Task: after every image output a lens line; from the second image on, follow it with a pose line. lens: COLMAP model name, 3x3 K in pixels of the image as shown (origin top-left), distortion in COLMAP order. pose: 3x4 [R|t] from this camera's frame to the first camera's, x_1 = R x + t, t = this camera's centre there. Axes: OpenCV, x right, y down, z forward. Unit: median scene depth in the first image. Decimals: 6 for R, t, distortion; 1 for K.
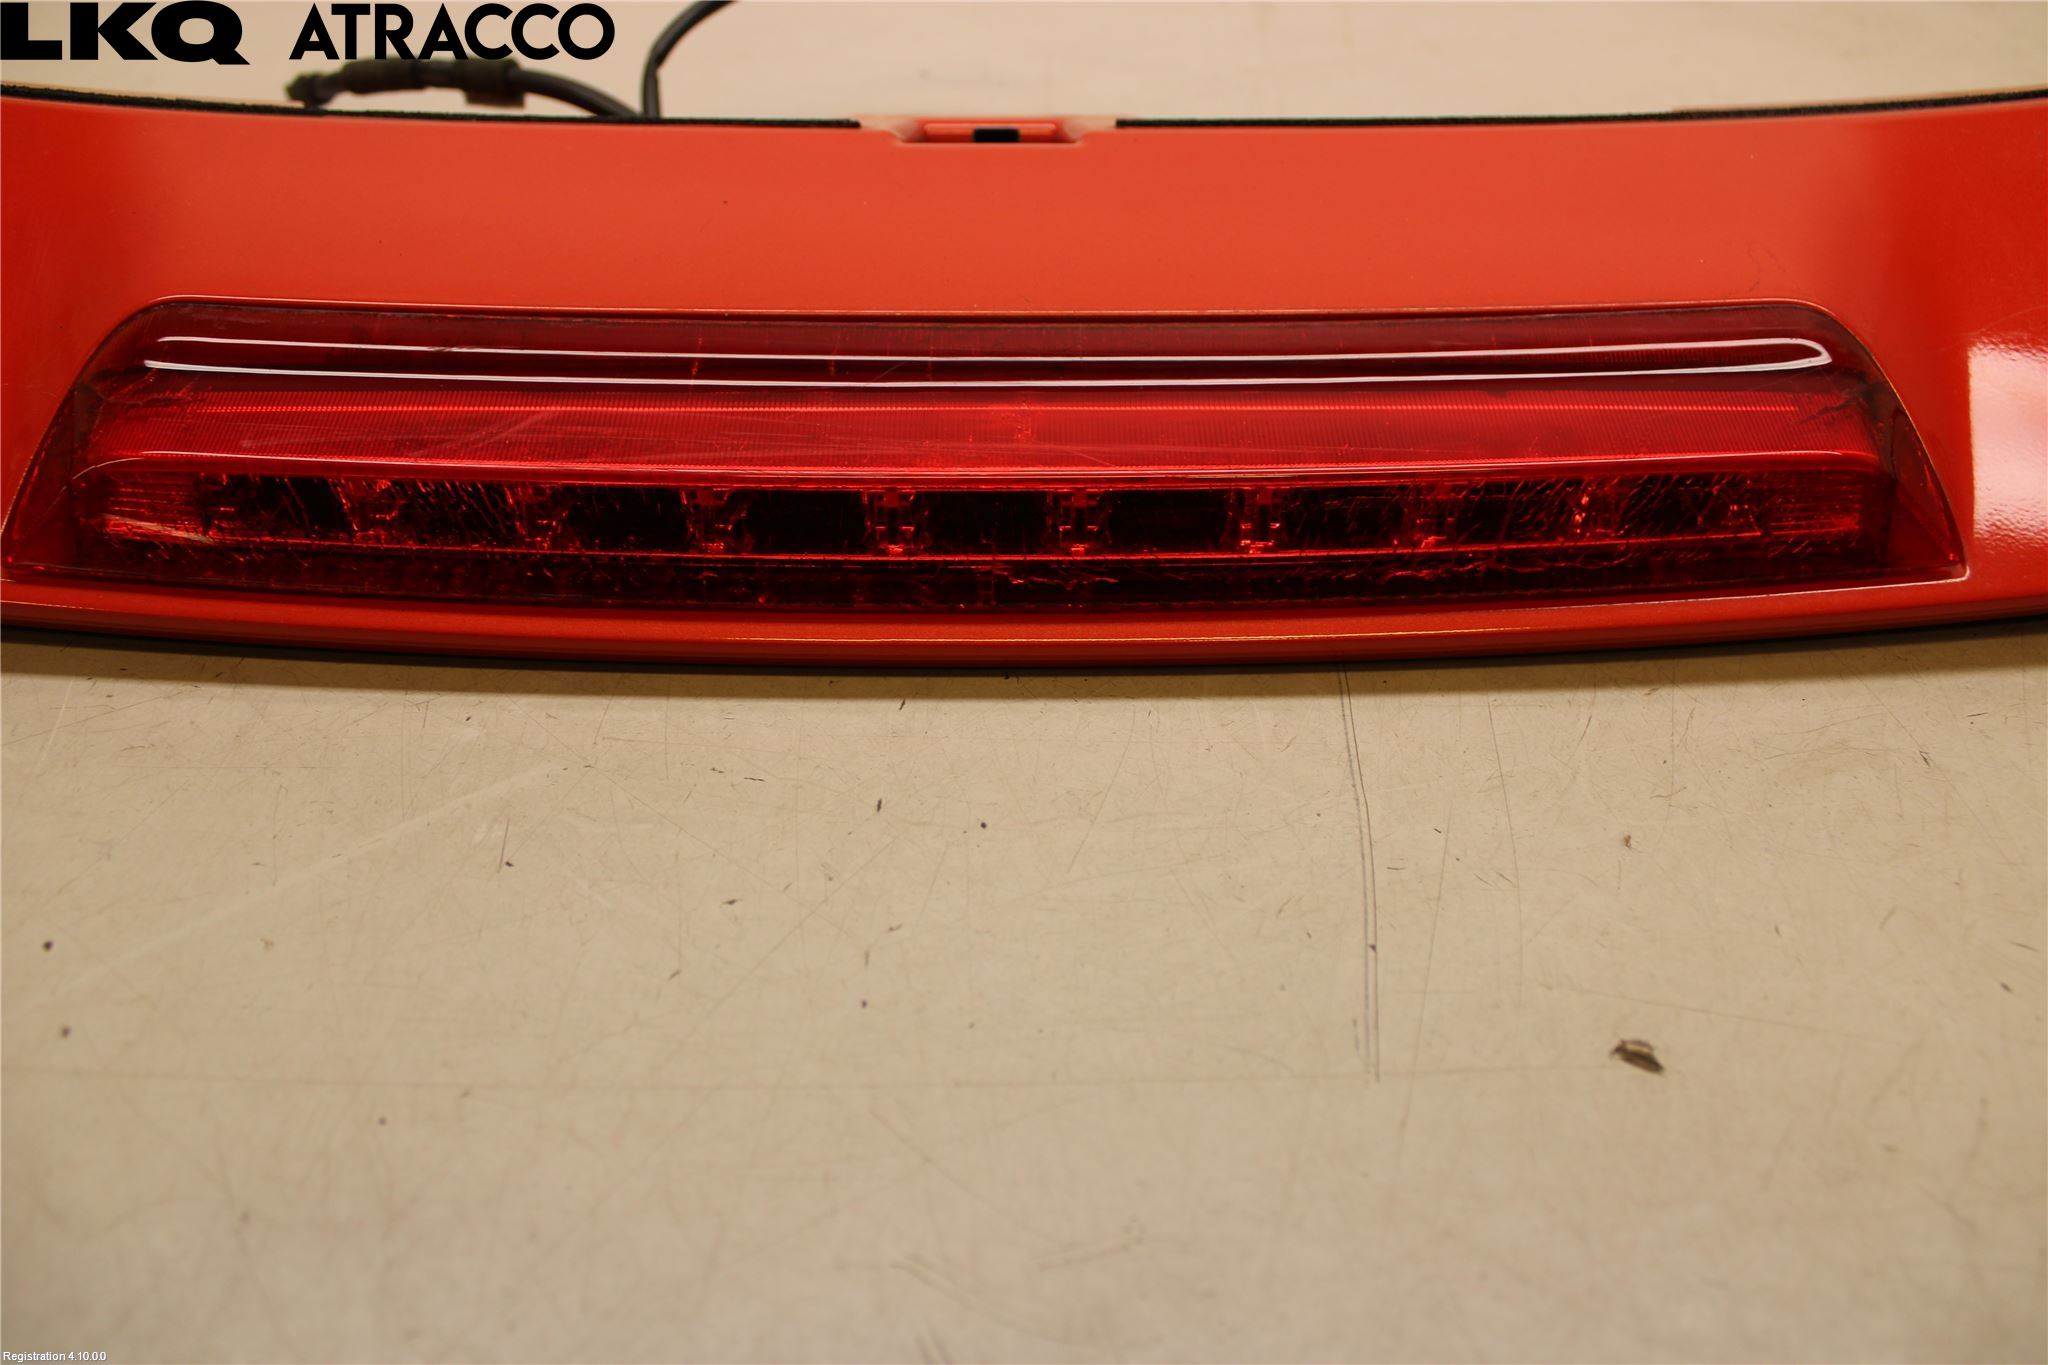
lens RADIAL K [[1712.8, 0, 1024.0], [0, 1712.8, 682.5], [0, 0, 1]] dist [-0.176783, 0.150806]
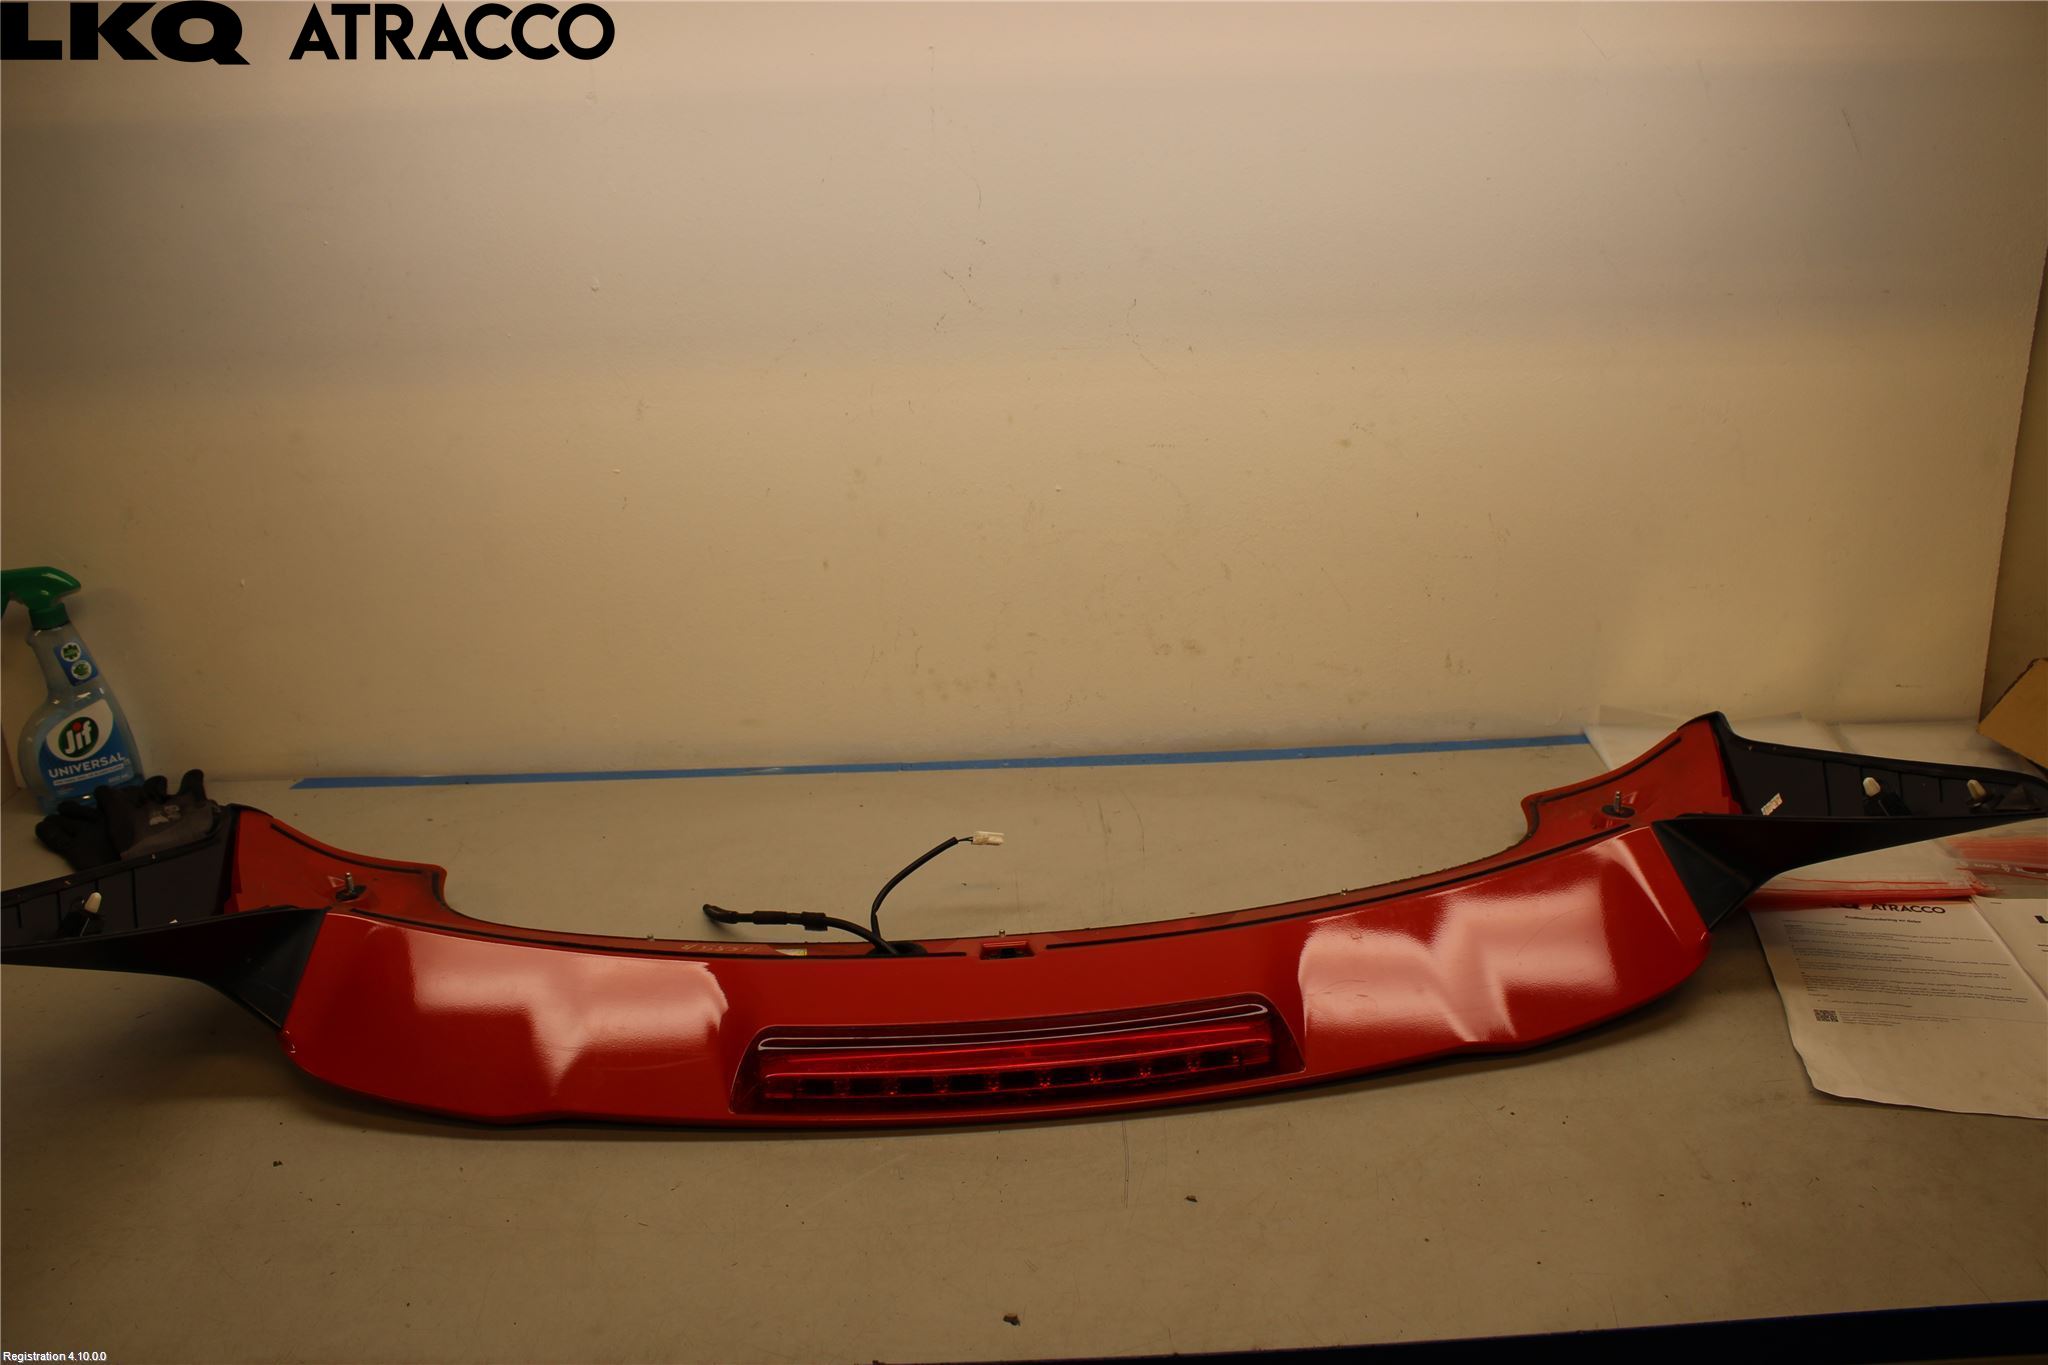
lens RADIAL K [[1712.8, 0, 1024.0], [0, 1712.8, 682.5], [0, 0, 1]] dist [-0.176783, 0.150806]
pose [[0.997186, -0.064223, 0.038679, -0.103577], [0.072850, 0.951925, -0.297544, 0.188564], [-0.017710, 0.299524, 0.953924, -2.872309]]
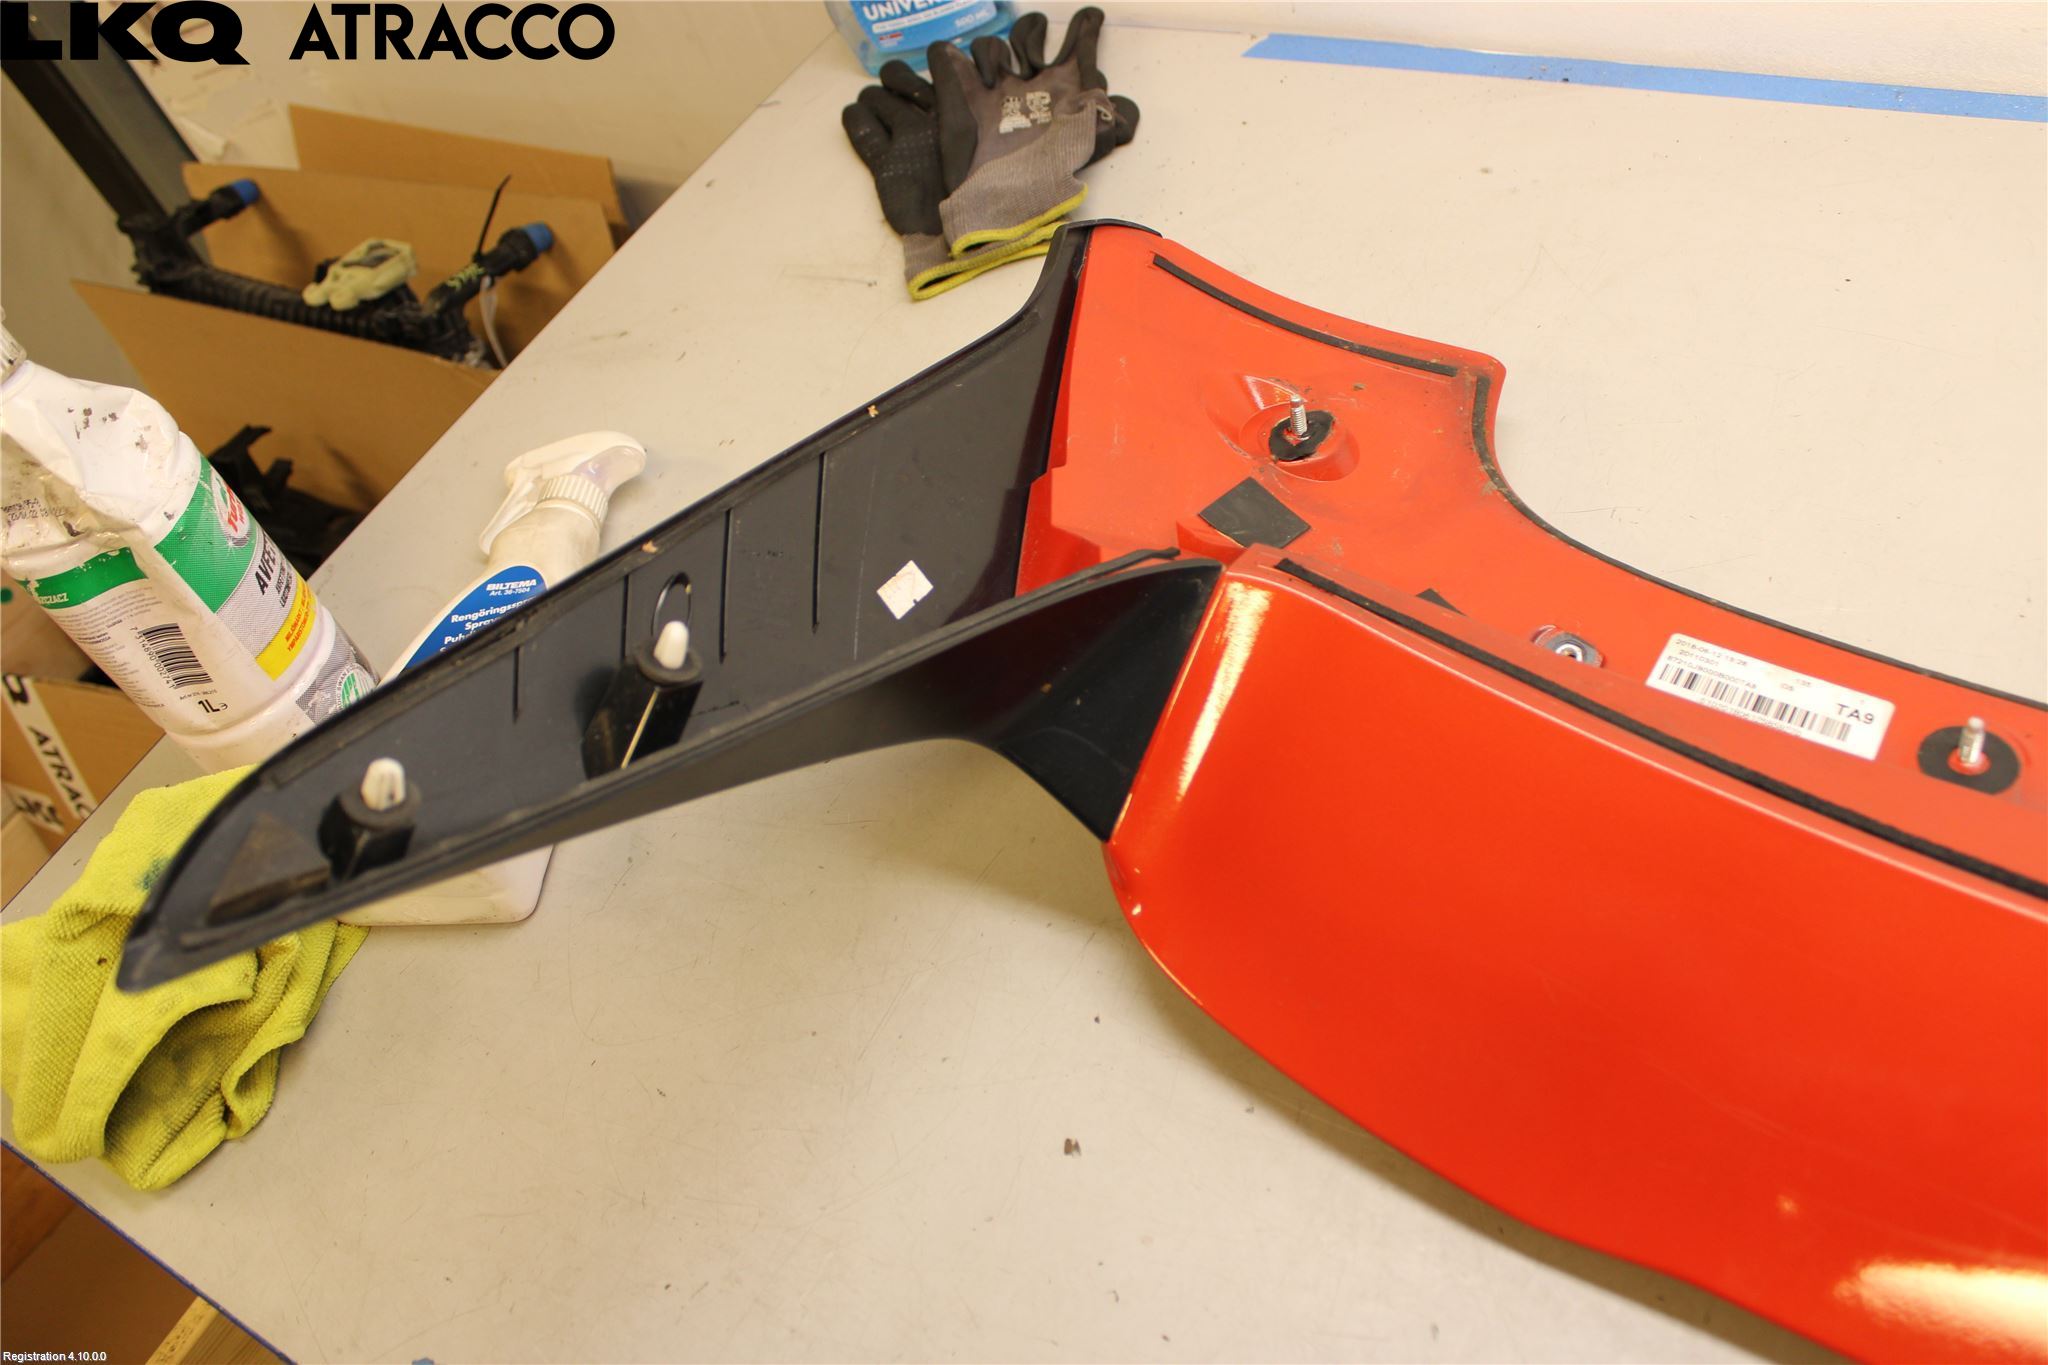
lens RADIAL K [[1712.8, 0, 1024.0], [0, 1712.8, 682.5], [0, 0, 1]] dist [-0.176783, 0.150806]
pose [[0.848925, 0.196727, -0.490534, -0.955888], [-0.070416, 0.961968, 0.263931, -0.992108], [0.523801, -0.189517, 0.830492, -0.413293]]
